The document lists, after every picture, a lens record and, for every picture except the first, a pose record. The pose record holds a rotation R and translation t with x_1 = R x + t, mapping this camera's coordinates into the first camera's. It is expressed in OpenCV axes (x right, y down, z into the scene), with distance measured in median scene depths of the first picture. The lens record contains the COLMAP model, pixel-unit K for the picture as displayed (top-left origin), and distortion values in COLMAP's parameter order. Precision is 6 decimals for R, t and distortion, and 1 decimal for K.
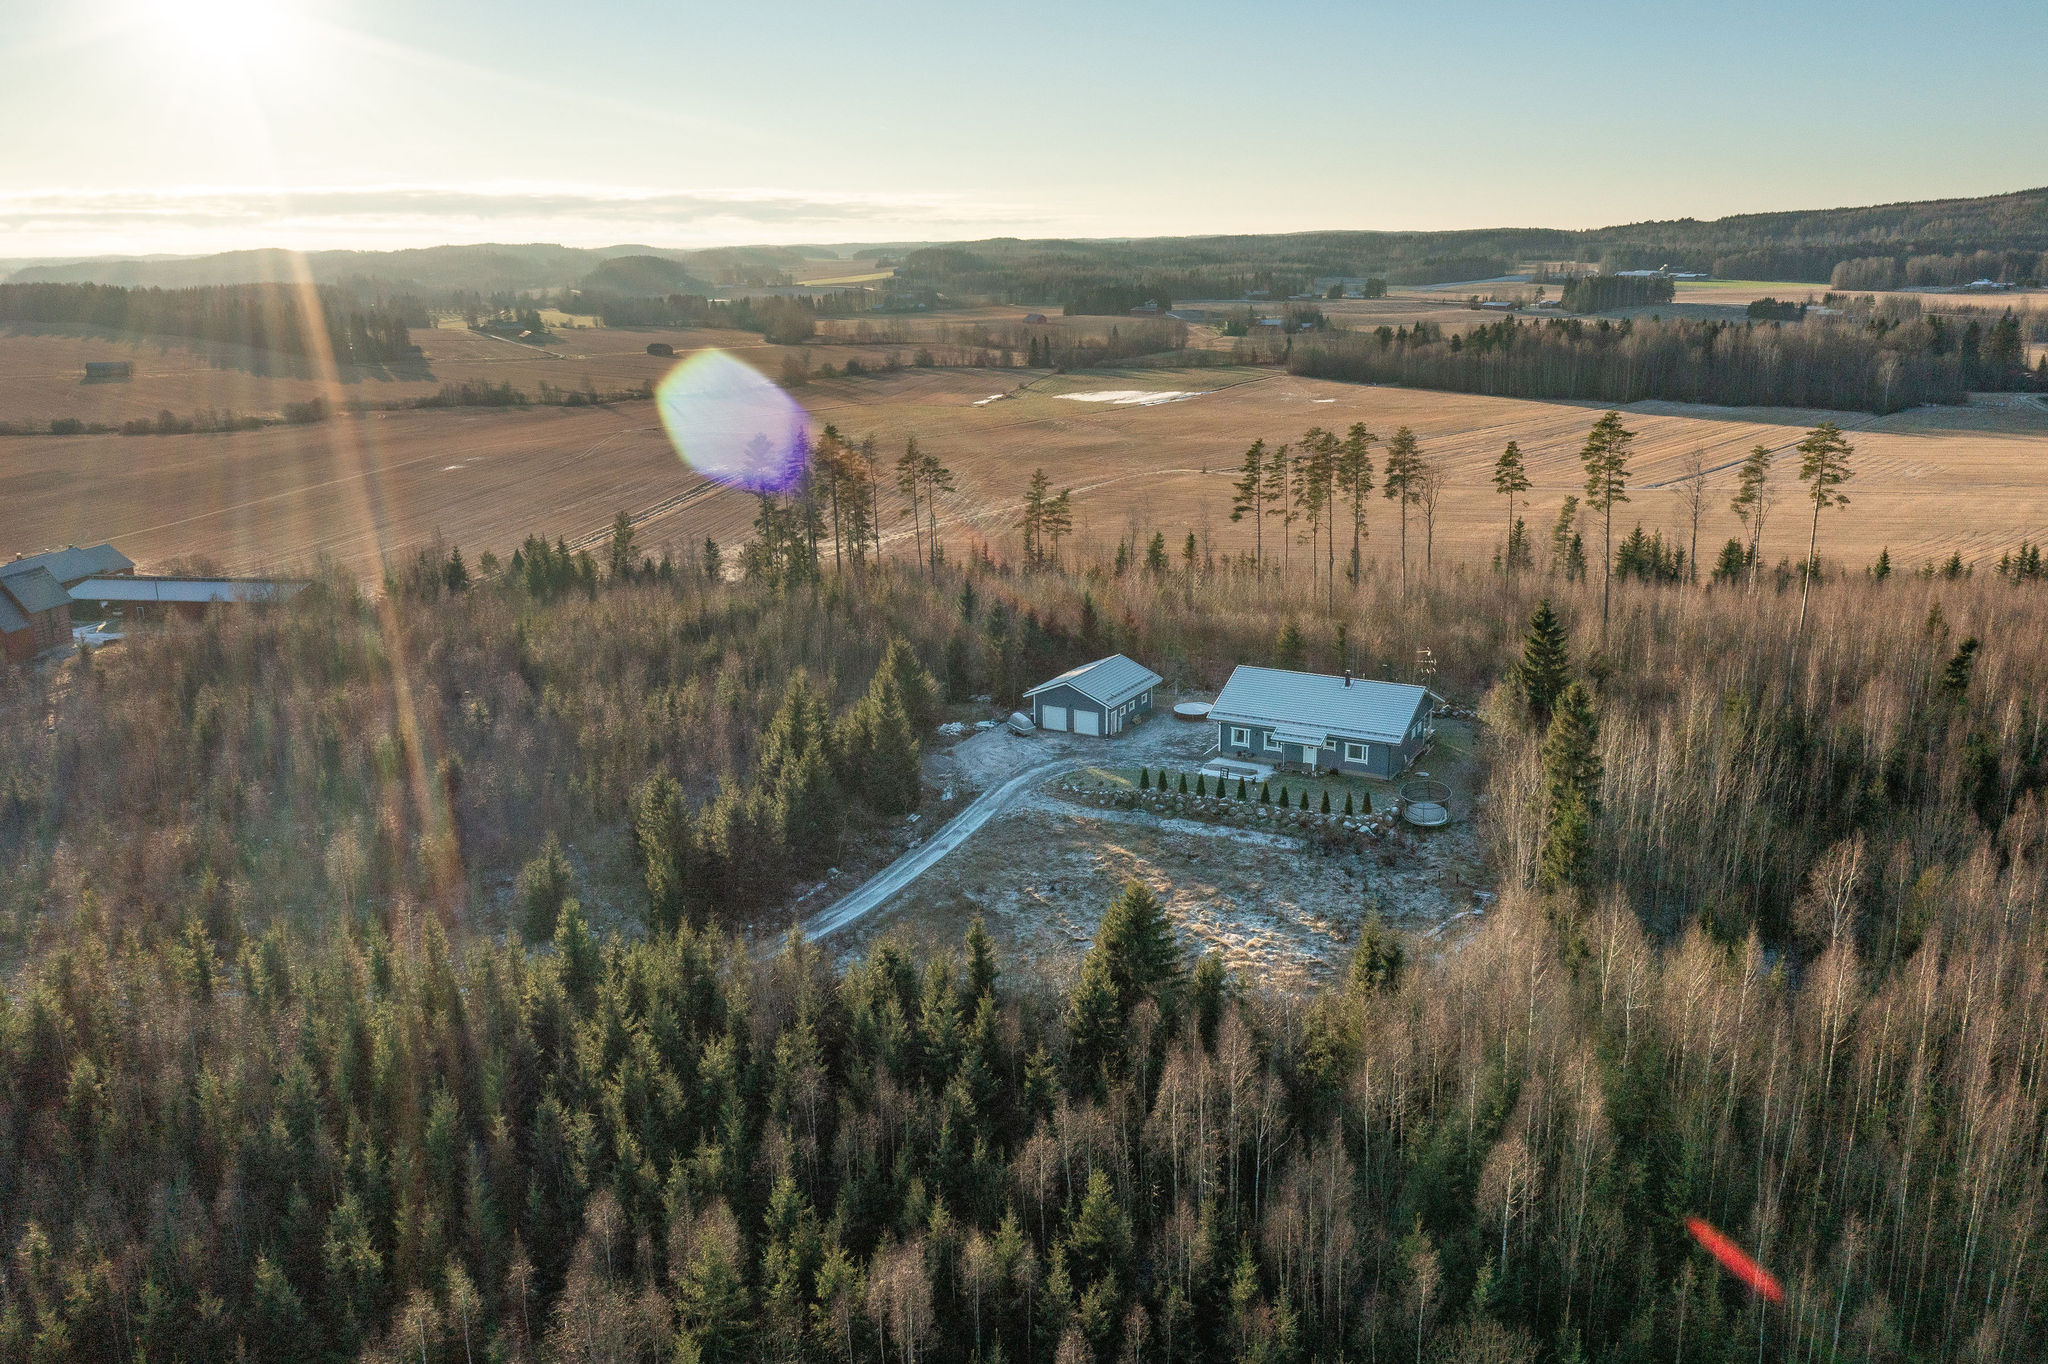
lens RADIAL K [[1583.1, 0, 1024.0], [0, 1583.1, 682.0], [0, 0, 1]] dist [-0.010878, -0.000125]
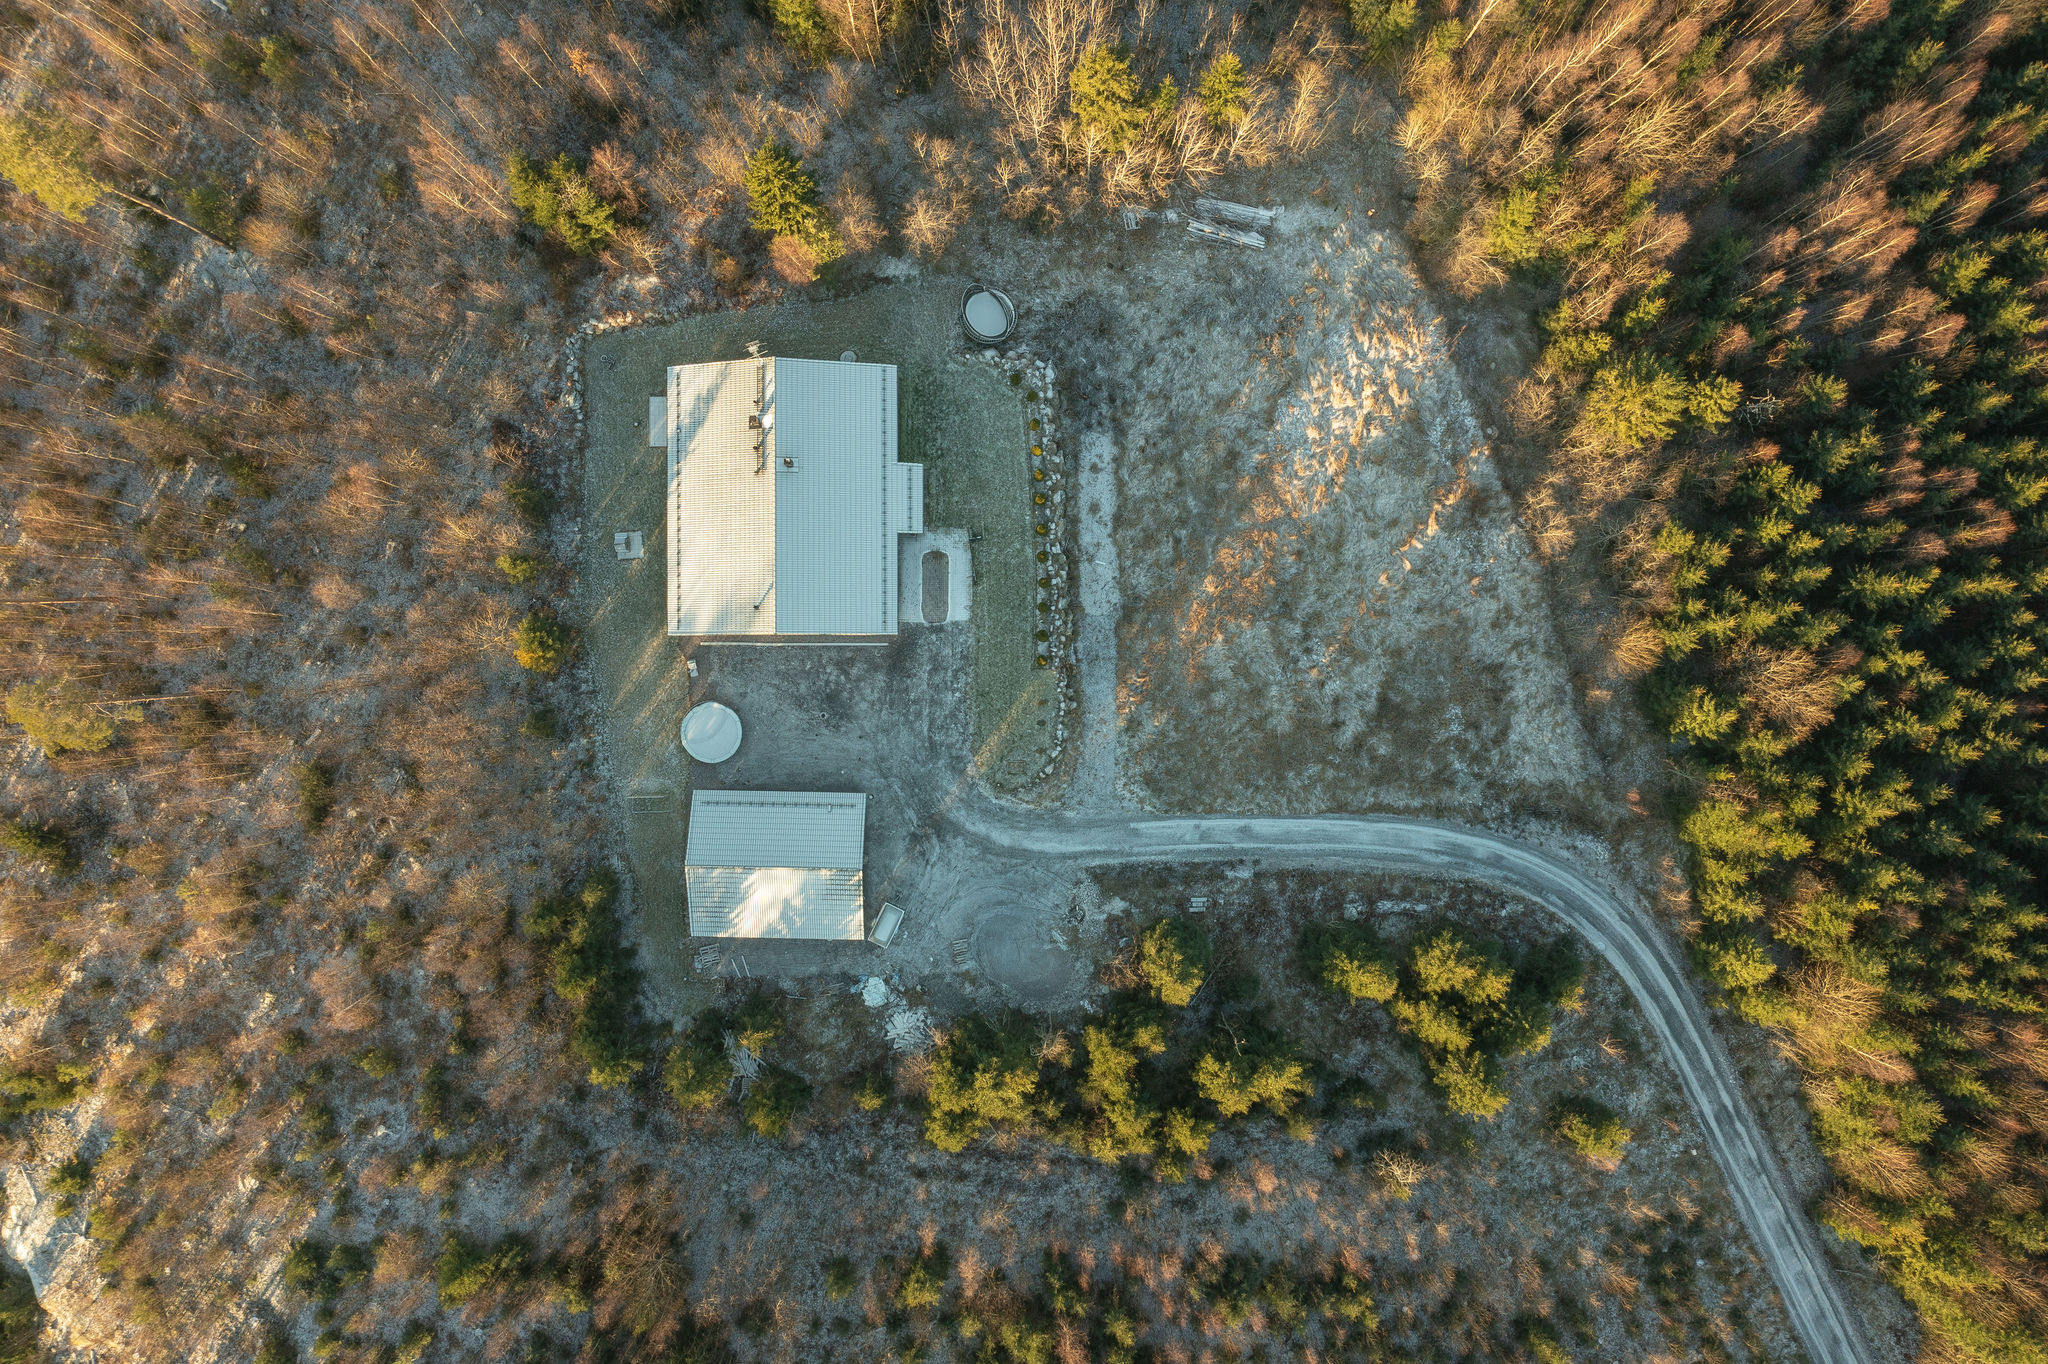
lens RADIAL K [[1583.1, 0, 1024.0], [0, 1583.1, 682.0], [0, 0, 1]] dist [-0.010878, -0.000125]
pose [[-0.484405, -0.873914, 0.040320, 0.037887], [0.293516, -0.118932, 0.948527, -0.659653], [-0.824136, 0.471306, 0.314119, 0.734278]]
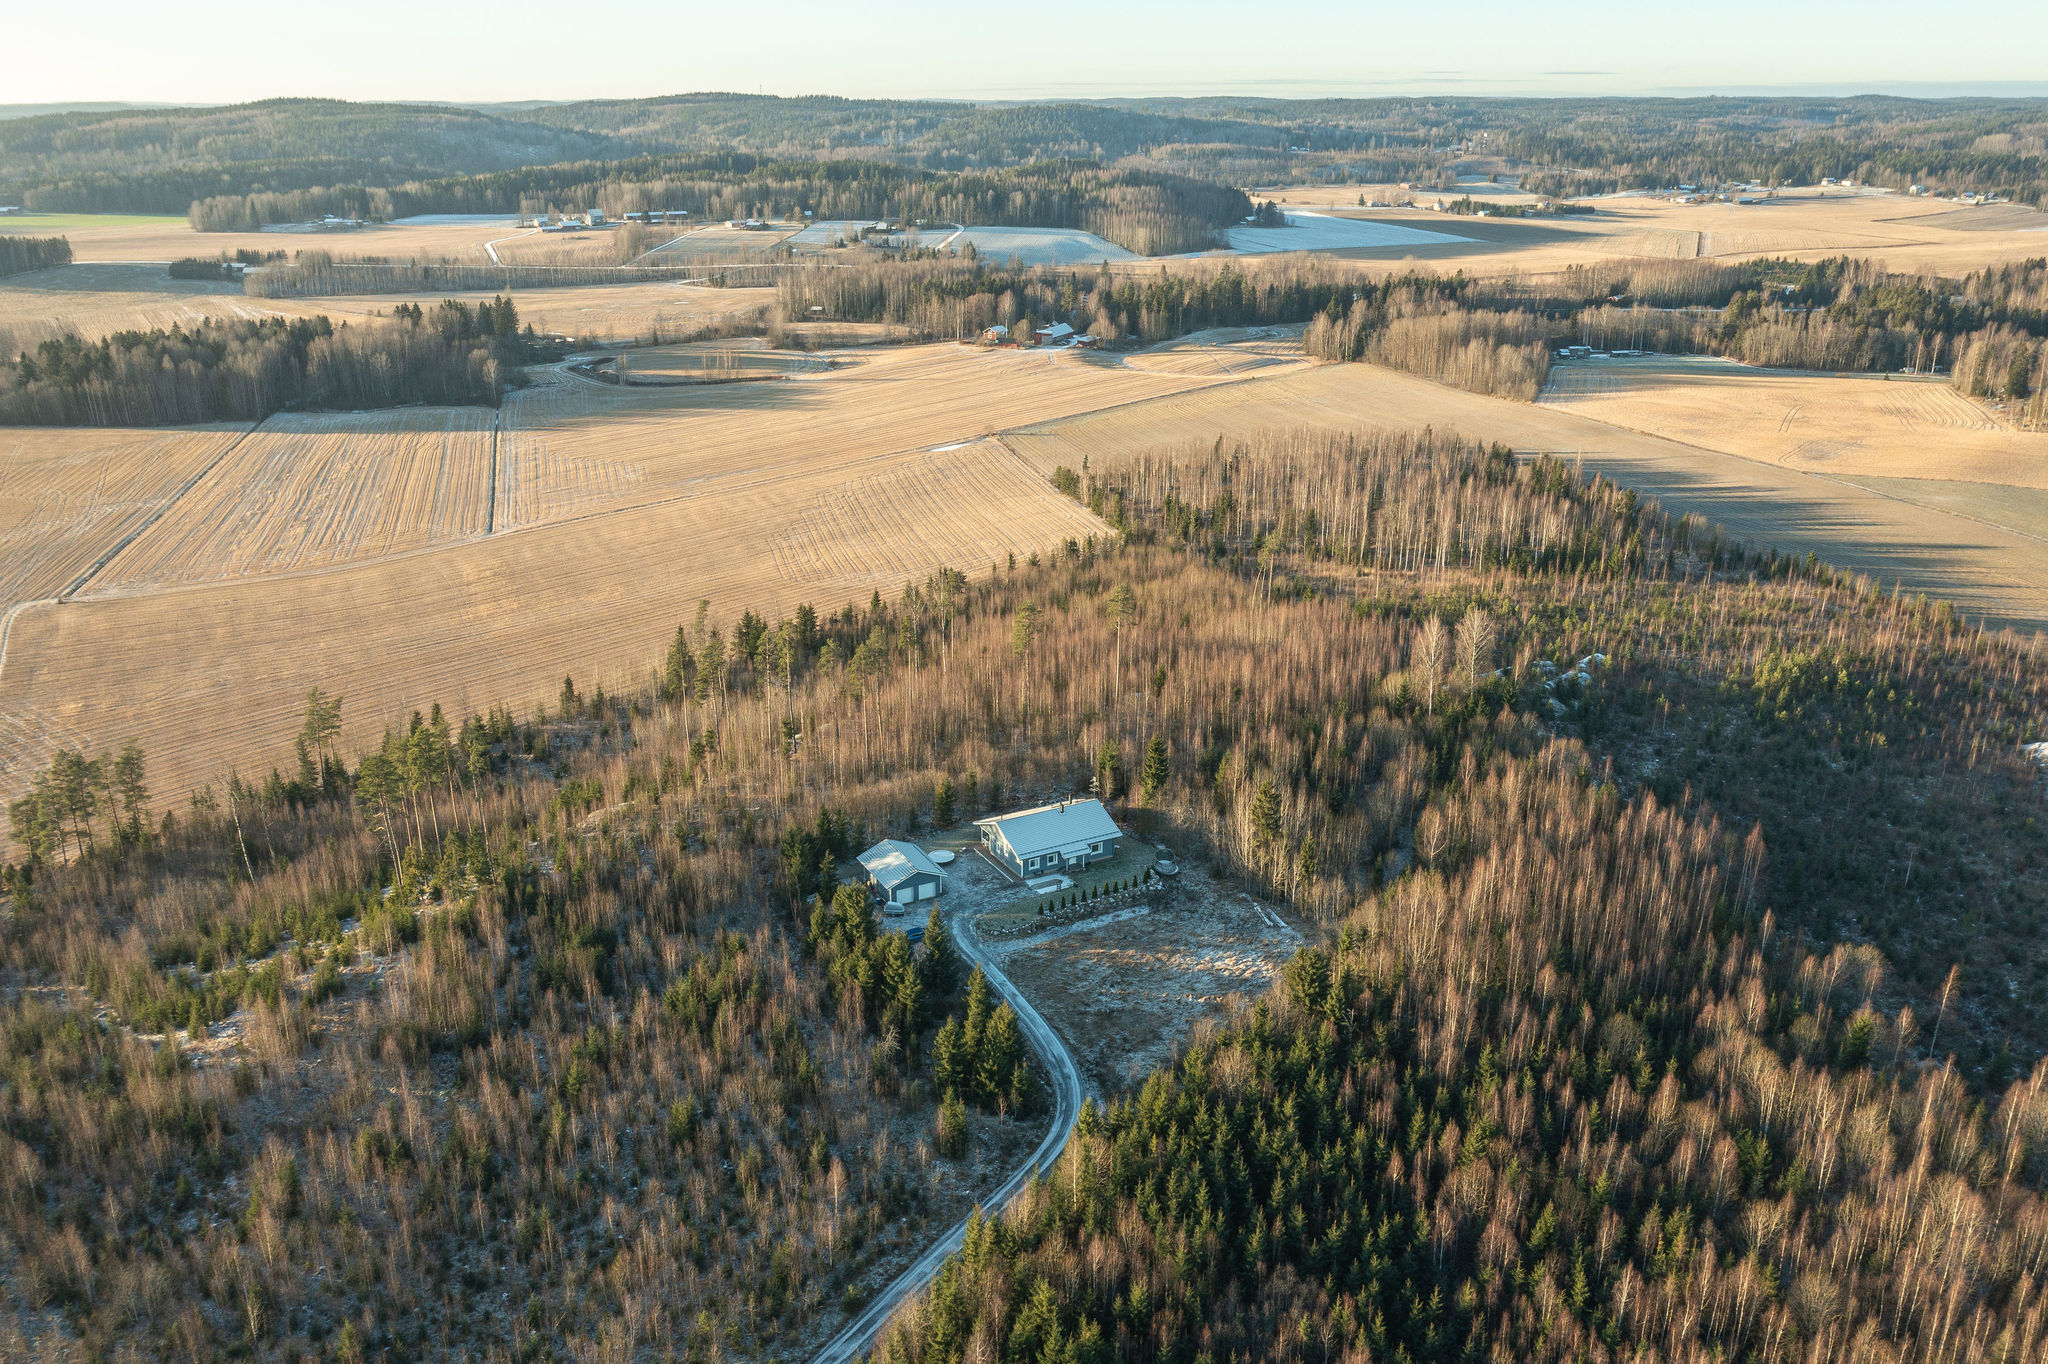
lens RADIAL K [[1652.8, 0, 1024.0], [0, 1652.8, 682.0], [0, 0, 1]] dist [-0.001580, -0.000650]
pose [[0.535359, -0.262636, 0.802754, -1.187869], [0.213394, 0.961651, 0.172309, -0.441163], [-0.817224, 0.079055, 0.570873, 0.023050]]
